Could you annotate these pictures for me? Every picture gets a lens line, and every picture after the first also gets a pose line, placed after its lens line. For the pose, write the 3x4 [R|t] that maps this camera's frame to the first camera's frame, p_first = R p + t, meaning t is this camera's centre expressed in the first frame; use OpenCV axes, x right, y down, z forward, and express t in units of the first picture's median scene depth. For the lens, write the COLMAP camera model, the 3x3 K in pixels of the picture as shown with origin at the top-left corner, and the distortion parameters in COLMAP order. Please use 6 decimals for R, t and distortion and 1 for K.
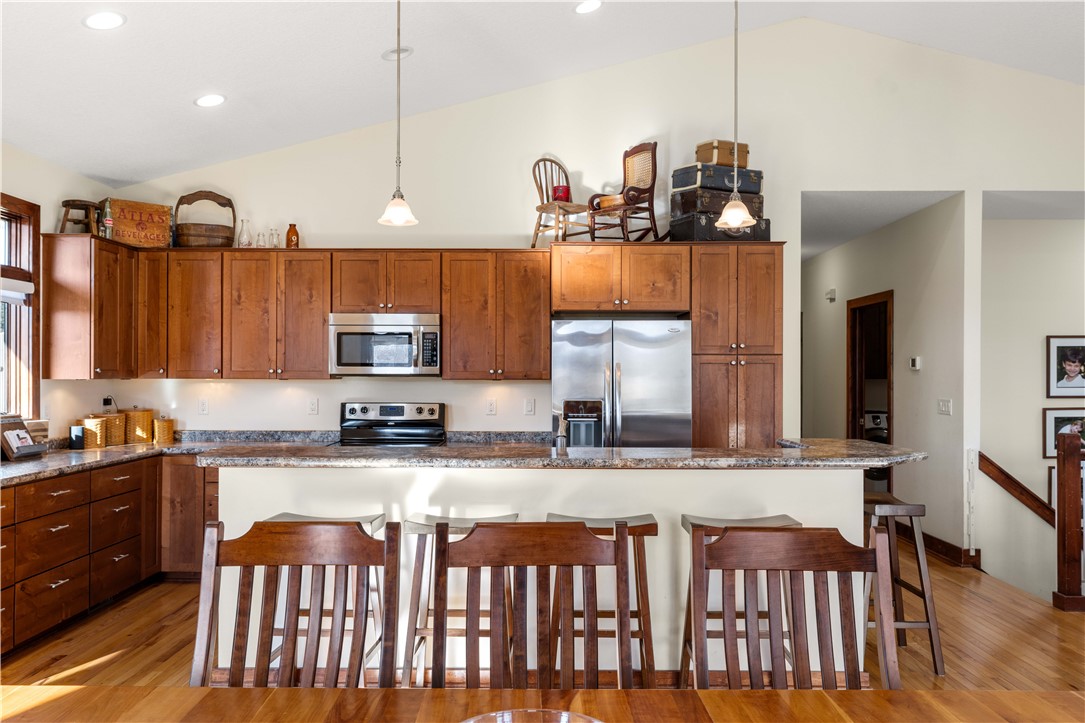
lens RADIAL K [[862.5, 0, 543.8], [0, 862.5, 360.2], [0, 0, 1]] dist [-0.009562, -0.000563]
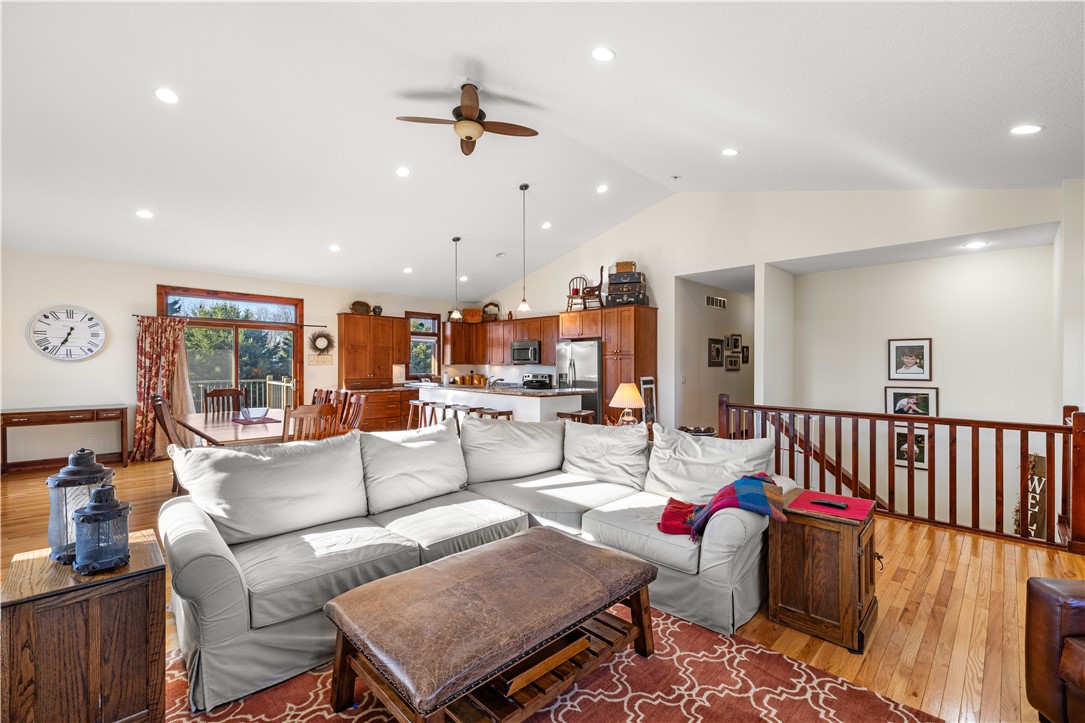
lens RADIAL K [[474.2, 0, 542.1], [0, 474.2, 363.9], [0, 0, 1]] dist [0.000102, -0.000006]
pose [[0.701176, 0.002075, -0.712985, 0.914151], [0.006677, 0.999933, 0.009477, 0.003545], [0.712957, -0.011406, 0.701115, -0.041035]]
